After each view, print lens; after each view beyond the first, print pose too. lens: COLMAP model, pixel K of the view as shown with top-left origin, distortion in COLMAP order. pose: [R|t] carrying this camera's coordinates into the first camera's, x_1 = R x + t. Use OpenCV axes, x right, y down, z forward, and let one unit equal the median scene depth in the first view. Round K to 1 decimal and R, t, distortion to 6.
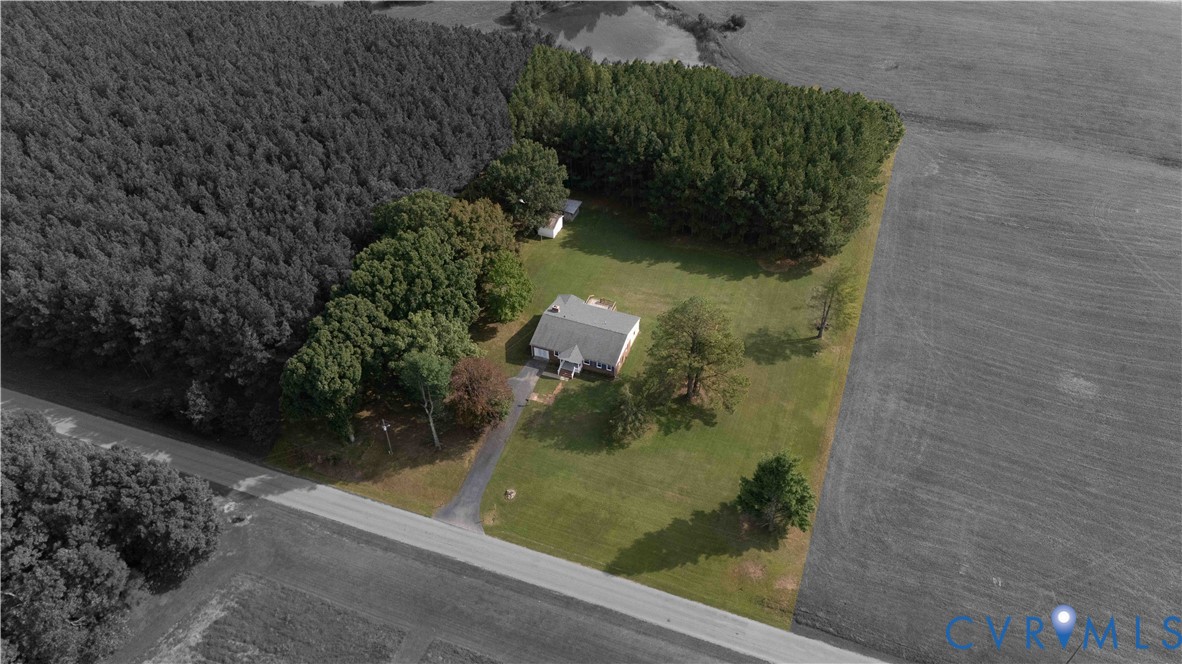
lens RADIAL K [[879.2, 0, 598.0], [0, 879.2, 332.0], [0, 0, 1]] dist [0.063286, -0.053076]
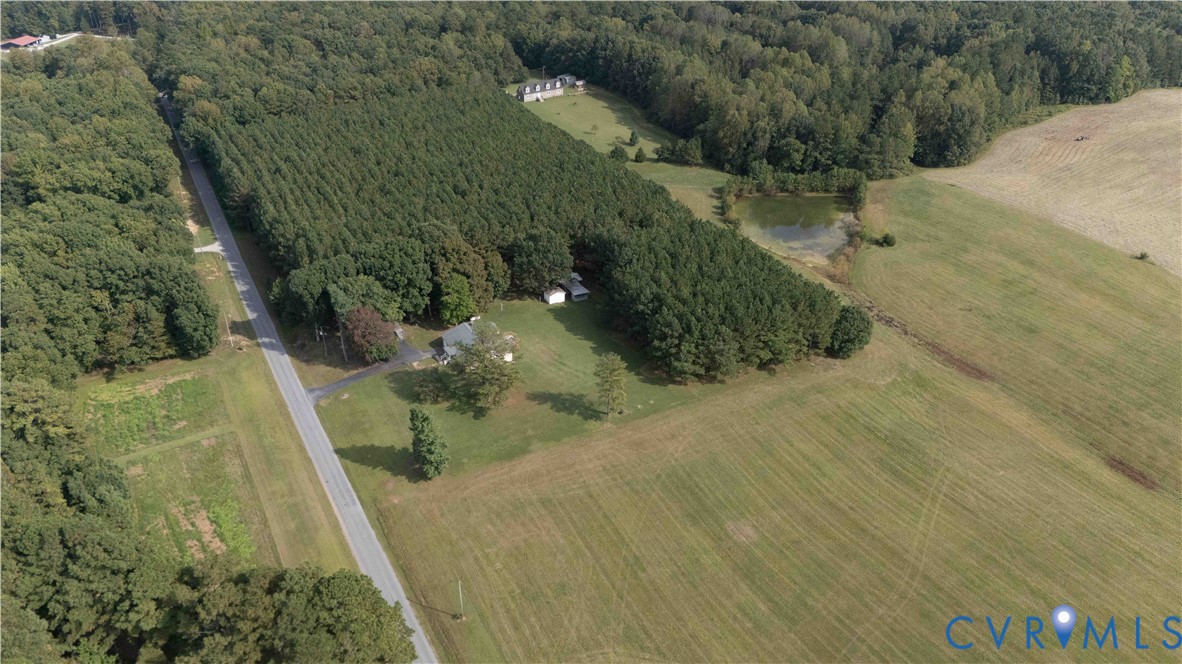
lens RADIAL K [[879.2, 0, 593.8], [0, 879.2, 332.6], [0, 0, 1]] dist [0.063286, -0.053076]
pose [[0.762484, 0.337499, -0.552008, 0.940028], [-0.449649, 0.889878, -0.077022, 0.007486], [0.465225, 0.306938, 0.830274, -0.101977]]
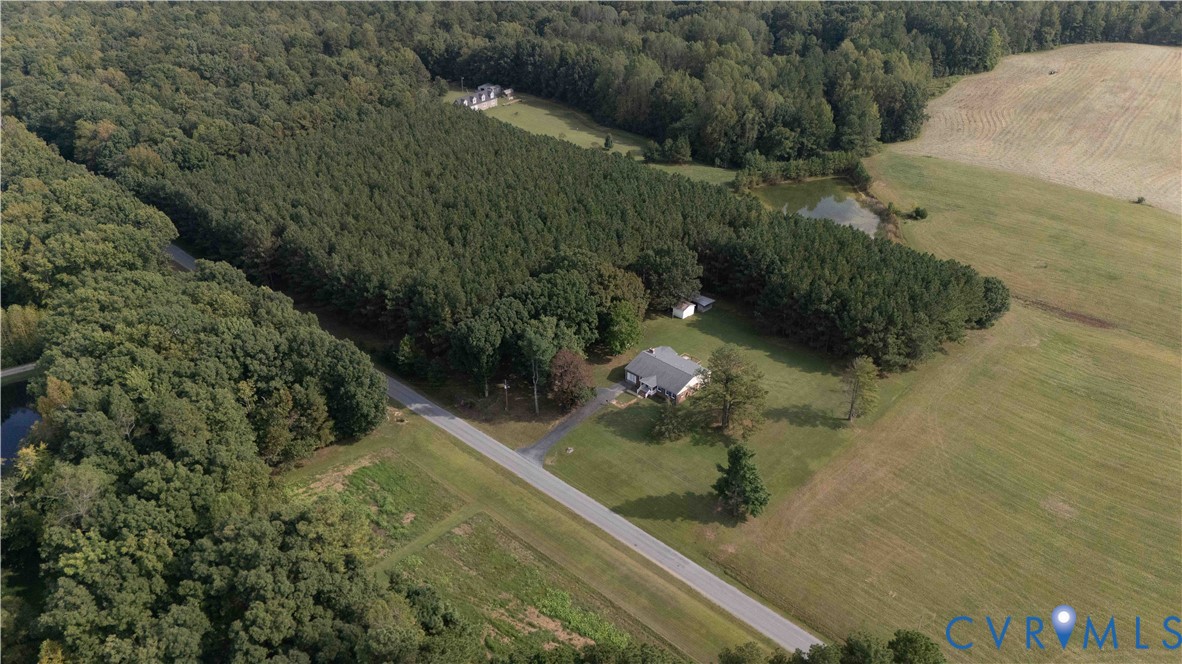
lens RADIAL K [[879.2, 0, 594.4], [0, 879.2, 331.6], [0, 0, 1]] dist [0.063286, -0.053076]
pose [[0.920564, 0.205948, -0.331885, 0.324234], [-0.274326, 0.945759, -0.174028, 0.213208], [0.278042, 0.251249, 0.927128, -0.296655]]
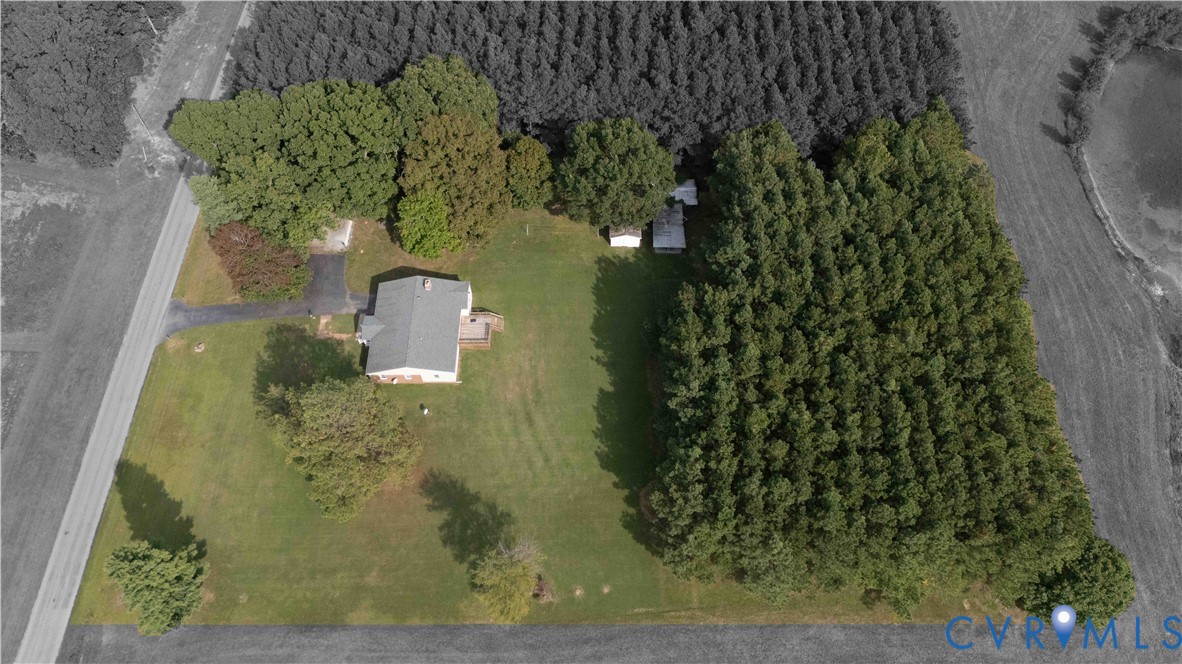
lens RADIAL K [[879.2, 0, 589.1], [0, 879.2, 332.4], [0, 0, 1]] dist [0.063286, -0.053076]
pose [[0.359394, 0.806930, -0.468721, 0.466644], [-0.634233, 0.579657, 0.511612, -0.561254], [0.684533, 0.113408, 0.720107, 0.514928]]
